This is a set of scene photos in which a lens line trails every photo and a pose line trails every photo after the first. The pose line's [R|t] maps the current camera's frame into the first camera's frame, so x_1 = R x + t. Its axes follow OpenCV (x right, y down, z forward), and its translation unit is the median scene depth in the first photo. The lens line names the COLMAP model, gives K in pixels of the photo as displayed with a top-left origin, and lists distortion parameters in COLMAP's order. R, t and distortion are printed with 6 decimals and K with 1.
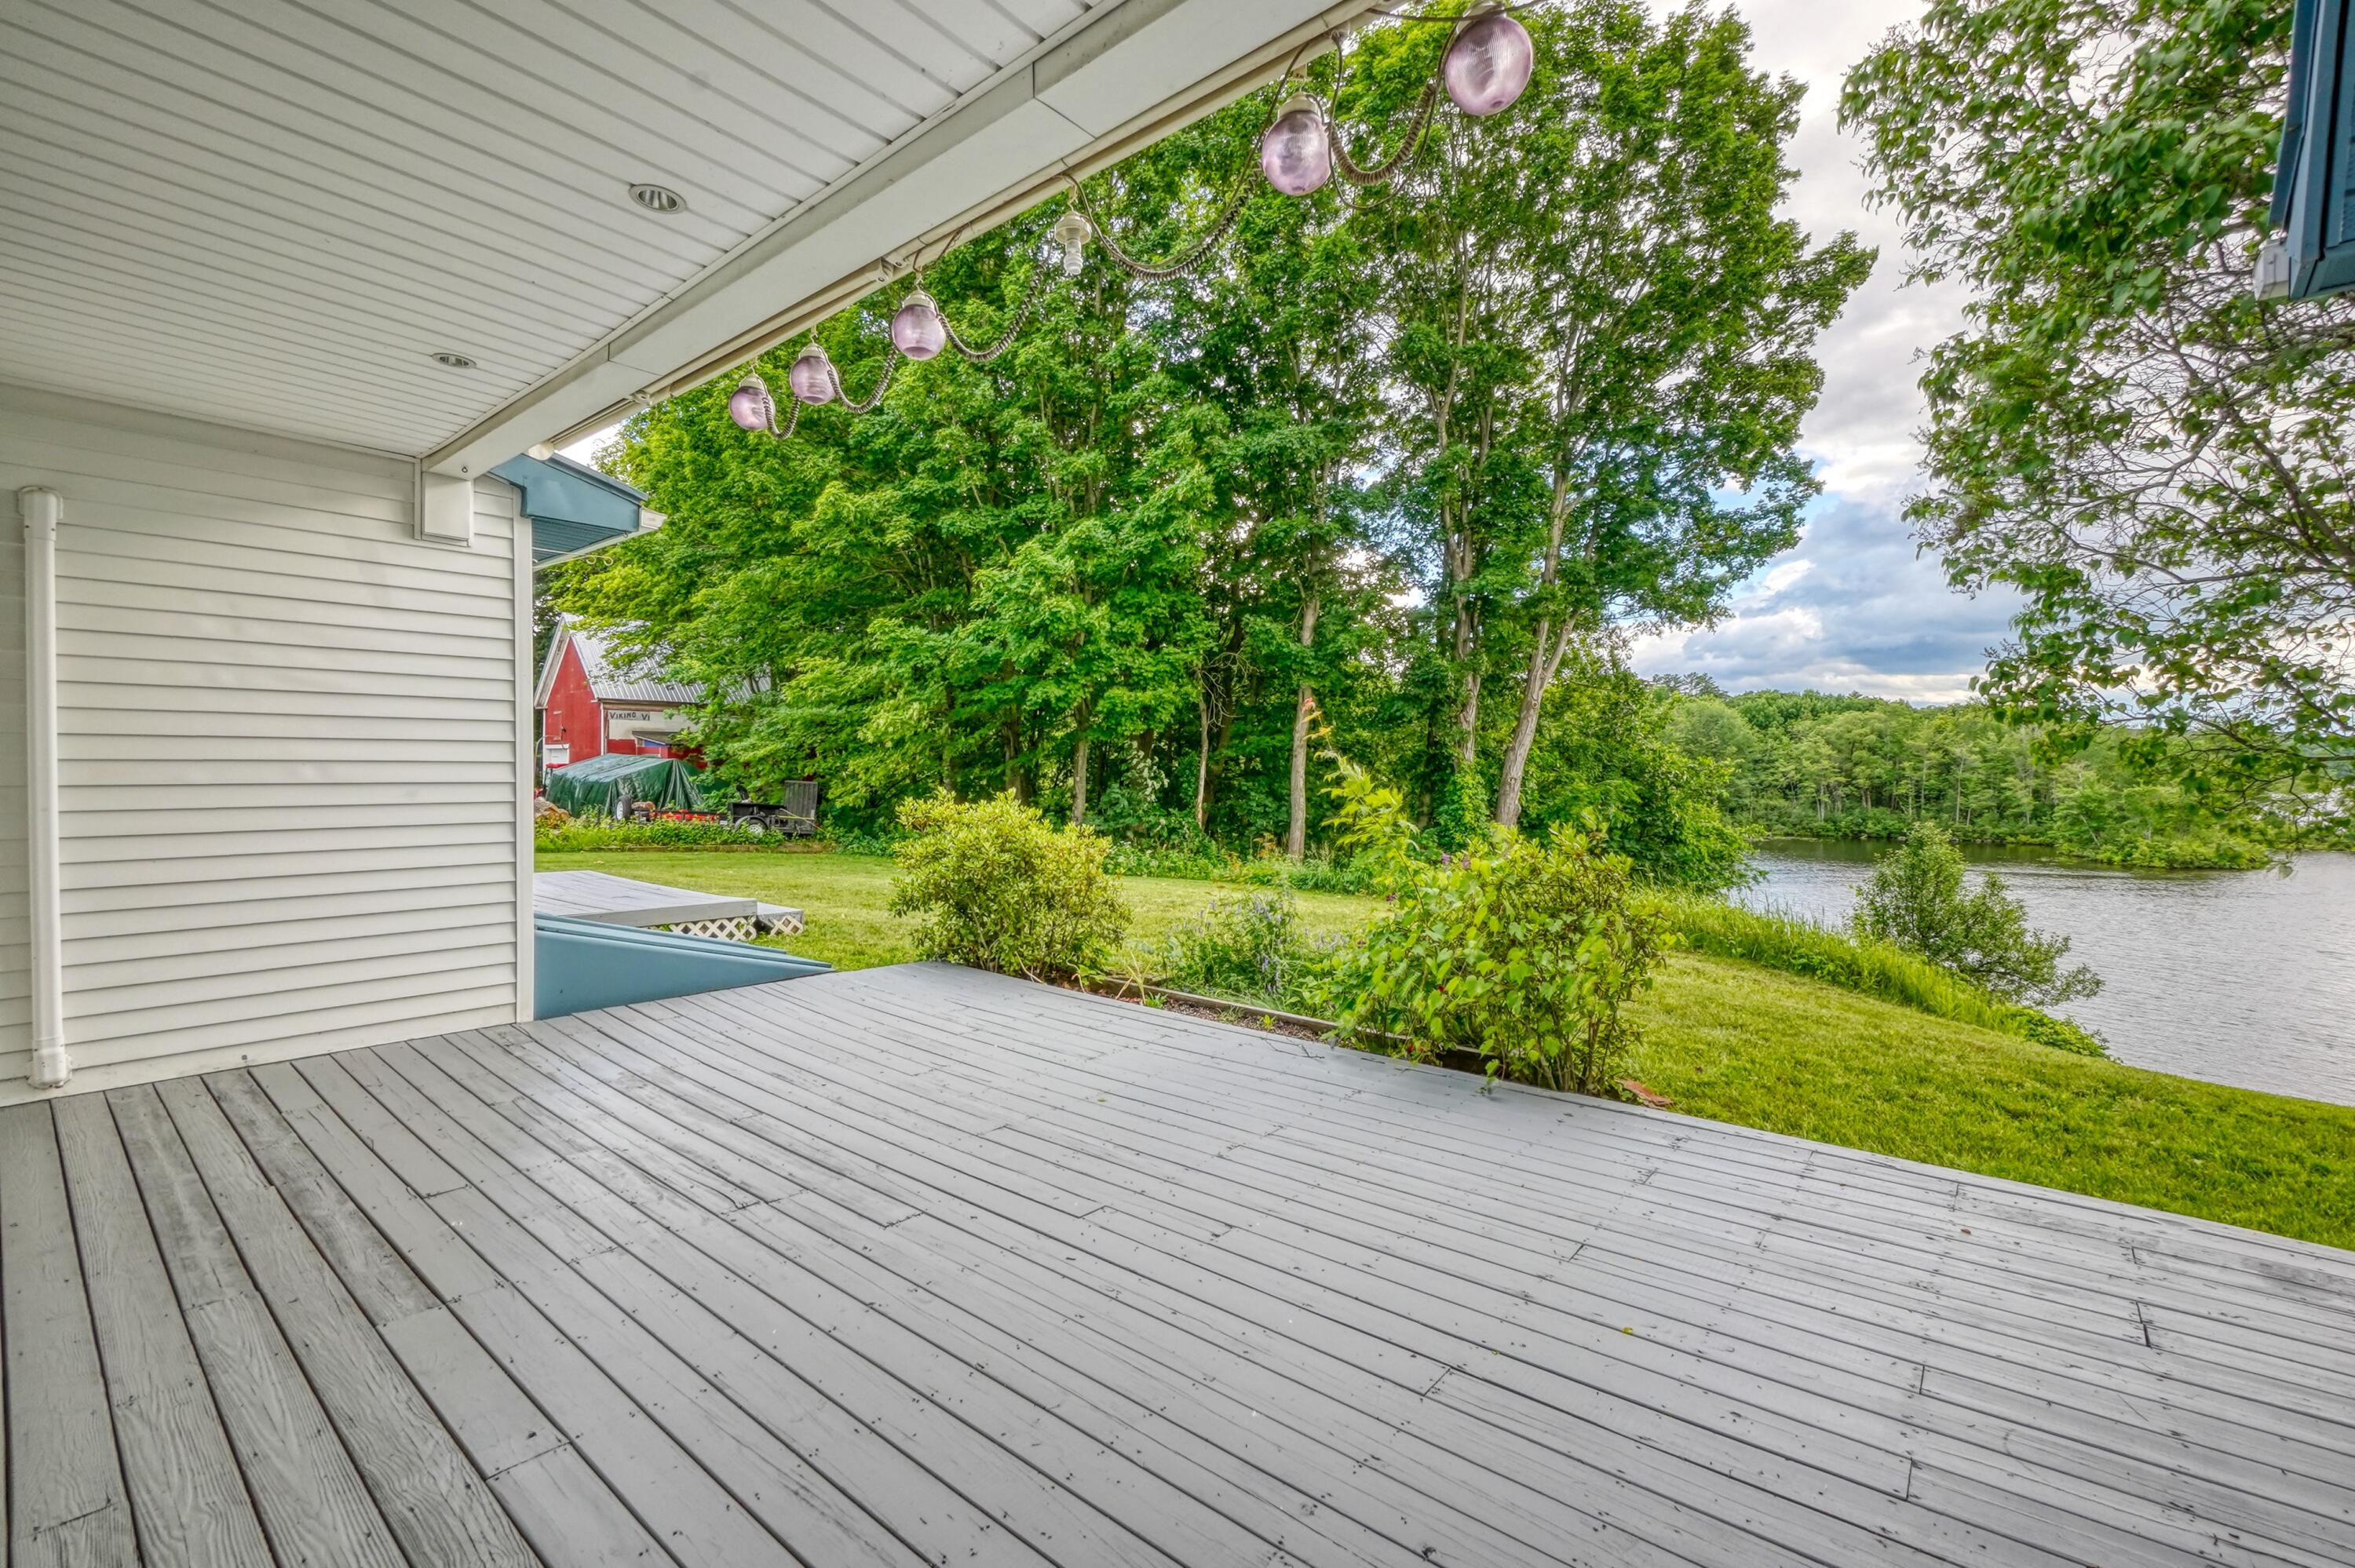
lens RADIAL K [[1014.5, 0, 1156.3], [0, 1014.5, 778.2], [0, 0, 1]] dist [-0.005194, 0.000746]
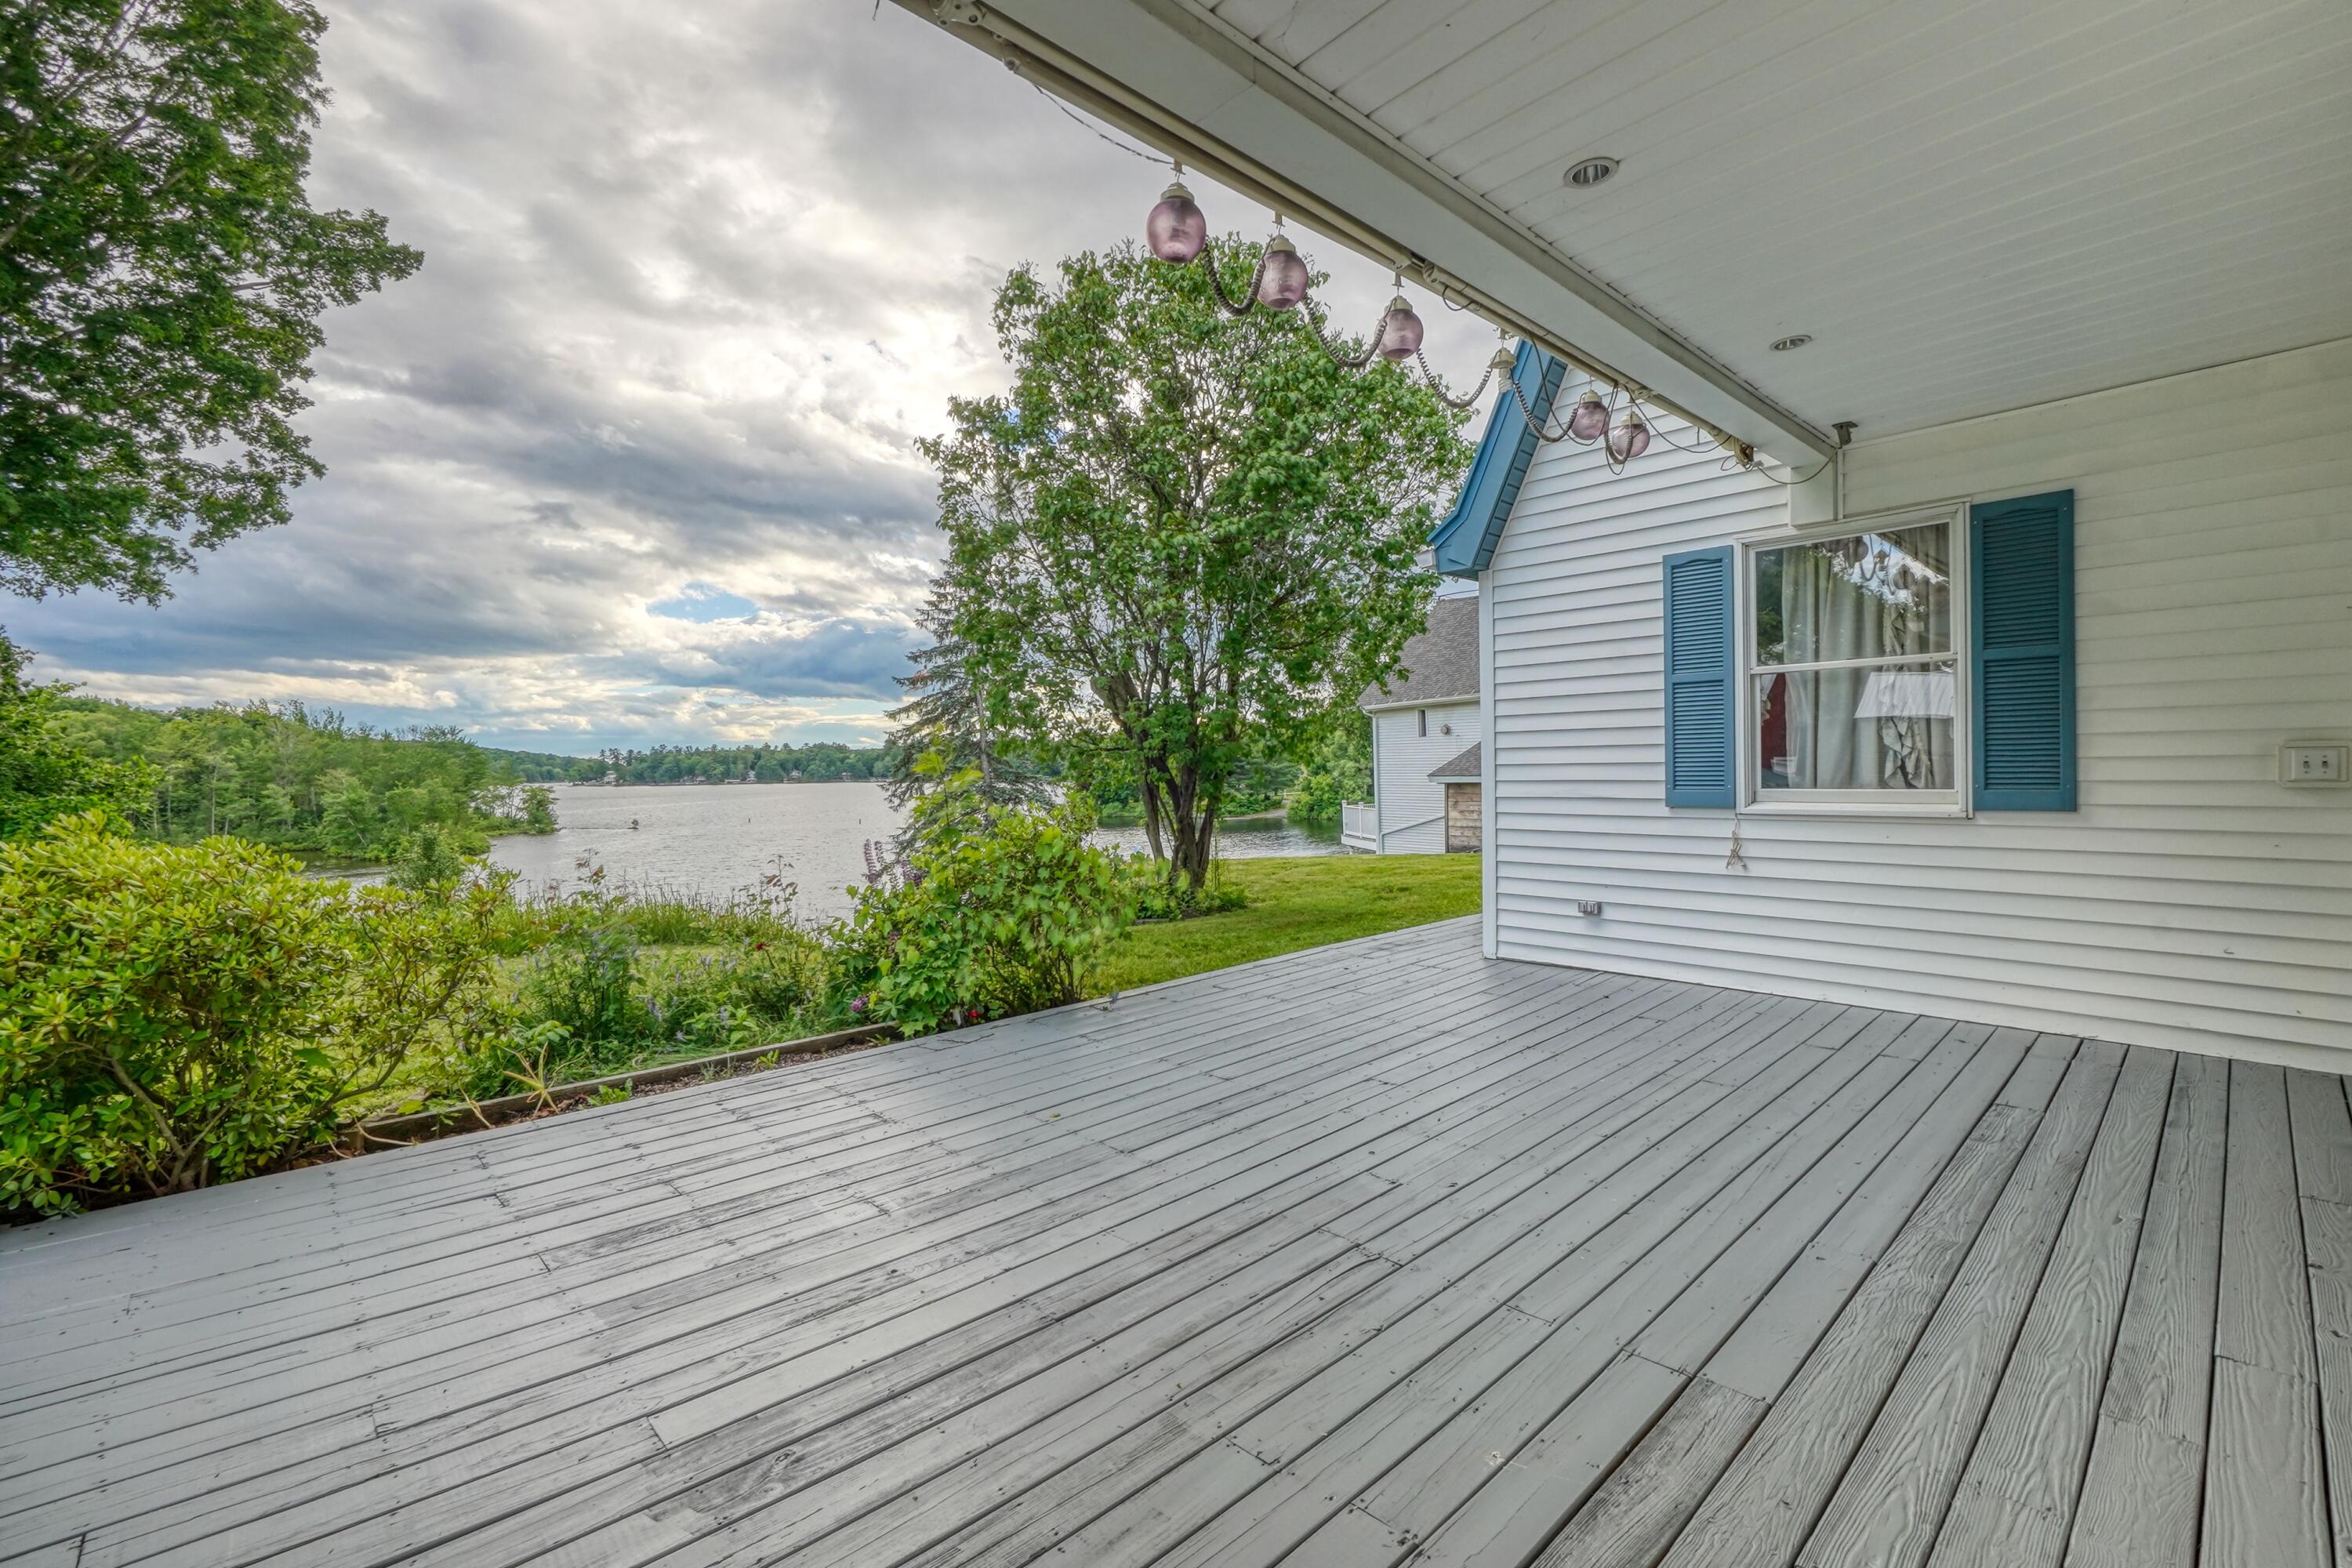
lens RADIAL K [[1013.4, 0, 1155.6], [0, 1013.4, 776.8], [0, 0, 1]] dist [-0.005194, 0.000746]
pose [[0.123085, -0.020455, 0.992185, -0.899000], [0.029526, 0.999420, 0.016941, 0.000256], [-0.991957, 0.027210, 0.123617, 0.756386]]
